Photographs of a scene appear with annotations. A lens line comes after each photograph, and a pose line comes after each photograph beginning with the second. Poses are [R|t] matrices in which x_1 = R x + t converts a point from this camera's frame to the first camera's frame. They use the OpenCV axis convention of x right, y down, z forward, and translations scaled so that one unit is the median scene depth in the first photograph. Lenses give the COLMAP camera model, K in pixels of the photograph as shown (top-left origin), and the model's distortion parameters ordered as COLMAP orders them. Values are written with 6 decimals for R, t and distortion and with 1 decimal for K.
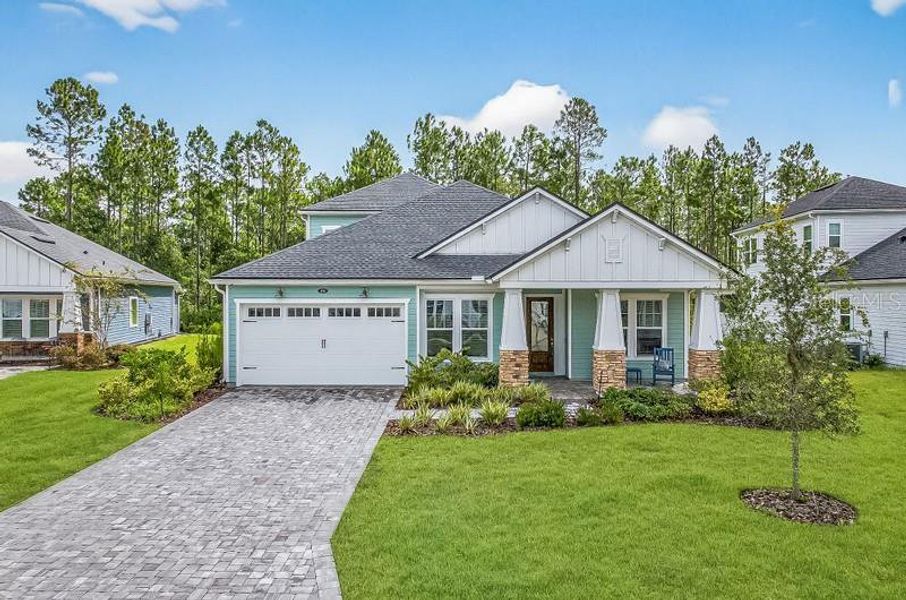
lens RADIAL K [[590.2, 0, 453.0], [0, 590.2, 300.0], [0, 0, 1]] dist [0.000600, 0.000954]
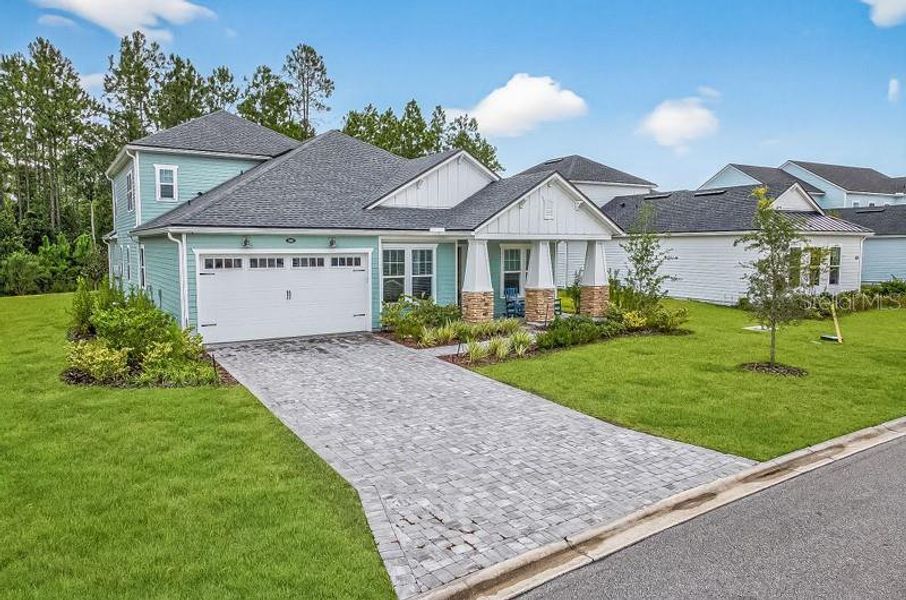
lens RADIAL K [[590.2, 0, 453.0], [0, 590.2, 300.0], [0, 0, 1]] dist [0.000600, 0.000954]
pose [[0.843256, -0.048235, 0.535343, -0.458323], [0.003254, 0.996405, 0.084651, 0.000944], [-0.537502, -0.069640, 0.840382, 0.031742]]
